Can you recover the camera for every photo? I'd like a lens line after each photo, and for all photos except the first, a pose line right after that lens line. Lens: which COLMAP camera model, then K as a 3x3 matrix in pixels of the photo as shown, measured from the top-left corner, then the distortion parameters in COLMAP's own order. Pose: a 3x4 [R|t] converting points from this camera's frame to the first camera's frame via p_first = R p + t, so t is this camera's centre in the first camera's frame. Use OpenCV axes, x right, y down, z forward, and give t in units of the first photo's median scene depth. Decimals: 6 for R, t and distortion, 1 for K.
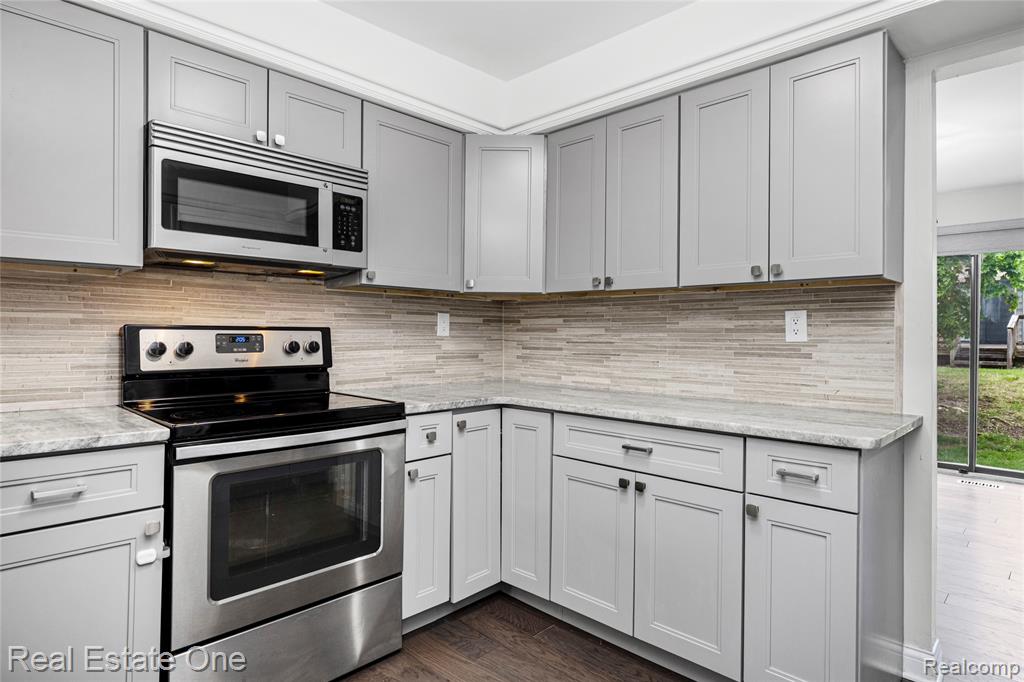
lens RADIAL K [[573.4, 0, 495.8], [0, 573.4, 335.8], [0, 0, 1]] dist [0.000781, -0.001625]
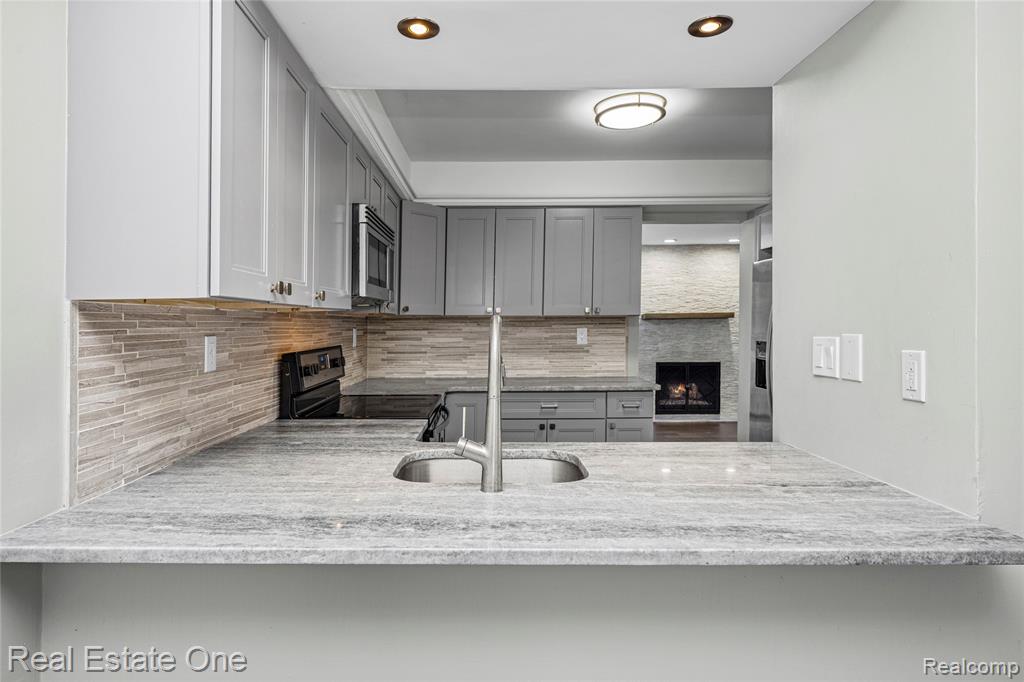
lens RADIAL K [[573.4, 0, 495.8], [0, 573.4, 335.8], [0, 0, 1]] dist [0.000781, -0.001625]
pose [[0.704506, -0.027292, 0.709173, -0.941990], [0.013172, 0.999591, 0.025384, -0.063254], [-0.709576, -0.008542, 0.704577, -0.139943]]
